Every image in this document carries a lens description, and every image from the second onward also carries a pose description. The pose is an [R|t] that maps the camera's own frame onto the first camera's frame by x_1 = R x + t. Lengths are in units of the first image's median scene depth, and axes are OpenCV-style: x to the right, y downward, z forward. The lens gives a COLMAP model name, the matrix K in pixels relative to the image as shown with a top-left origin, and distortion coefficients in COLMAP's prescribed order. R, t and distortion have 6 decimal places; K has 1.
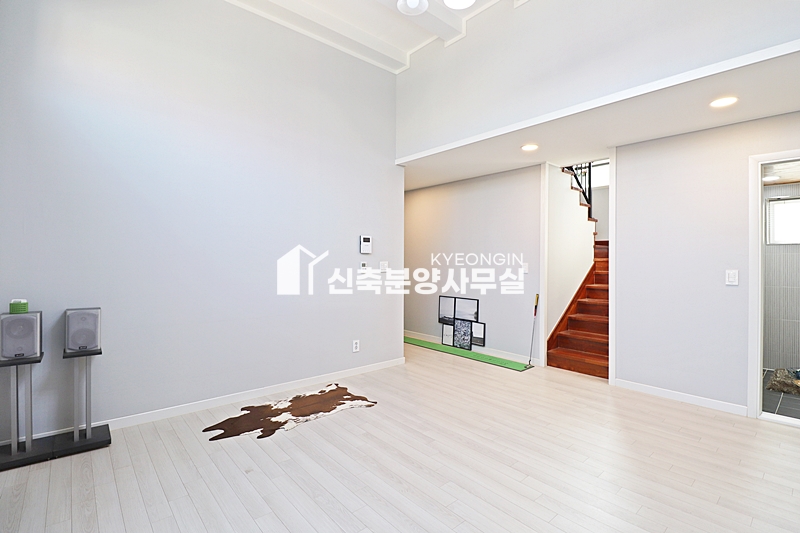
lens RADIAL K [[370.0, 0, 403.3], [0, 370.0, 262.1], [0, 0, 1]] dist [-0.008229, -0.008266]
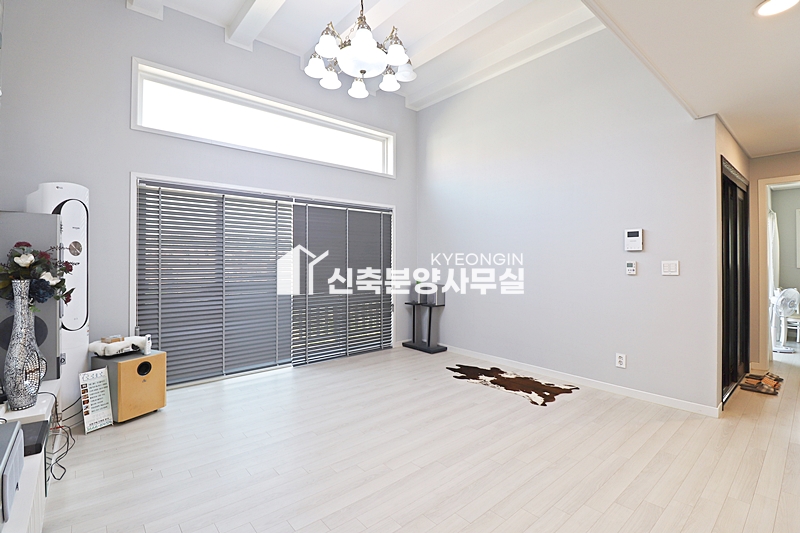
lens RADIAL K [[370.0, 0, 400.7], [0, 370.0, 260.1], [0, 0, 1]] dist [-0.008229, -0.008266]
pose [[-0.014583, -0.011511, -0.999827, 0.929064], [-0.003913, 0.999927, -0.011456, 0.010658], [0.999886, 0.003745, -0.014627, 0.647573]]
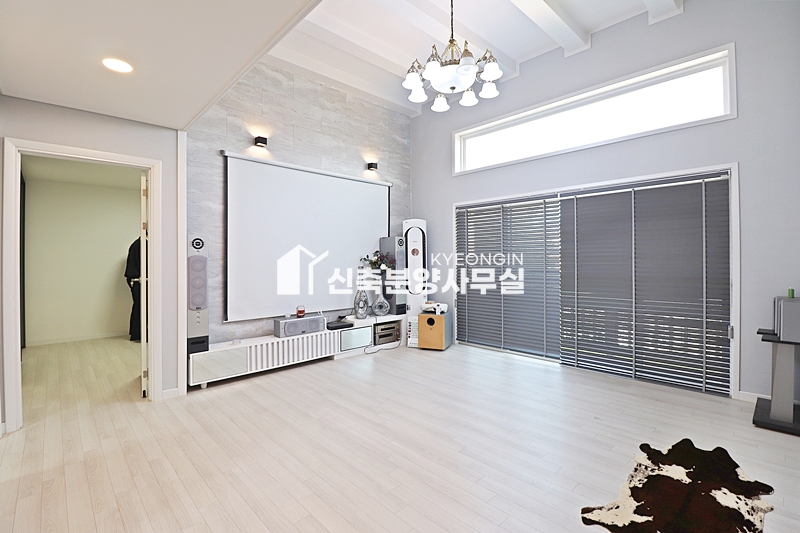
lens RADIAL K [[370.0, 0, 398.7], [0, 370.0, 261.3], [0, 0, 1]] dist [-0.008229, -0.008266]
pose [[-0.999599, -0.000944, -0.028315, 0.210619], [-0.001125, 0.999979, 0.006388, 0.006734], [0.028309, 0.006418, -0.999579, 1.544354]]
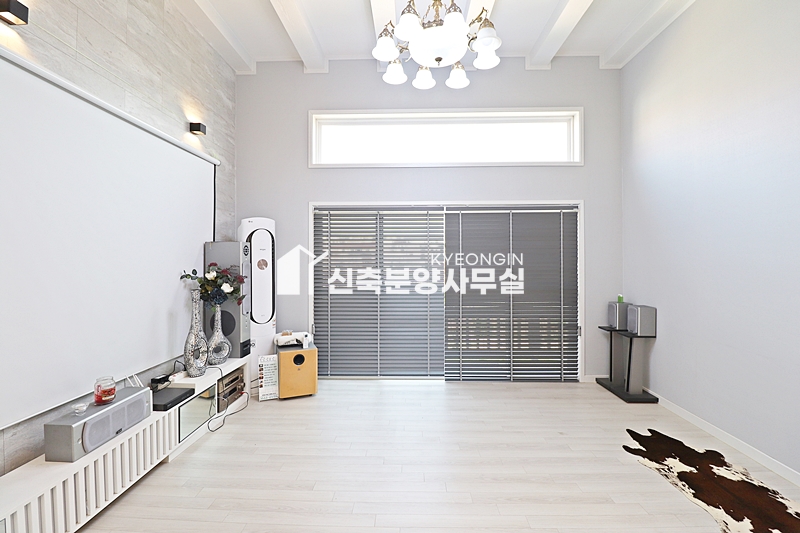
lens RADIAL K [[370.0, 0, 399.3], [0, 370.0, 260.1], [0, 0, 1]] dist [-0.008229, -0.008266]
pose [[-0.684996, -0.006129, -0.728521, 0.651246], [-0.004852, 0.999981, -0.003851, -0.034965], [0.728530, 0.000897, -0.685013, 1.010488]]
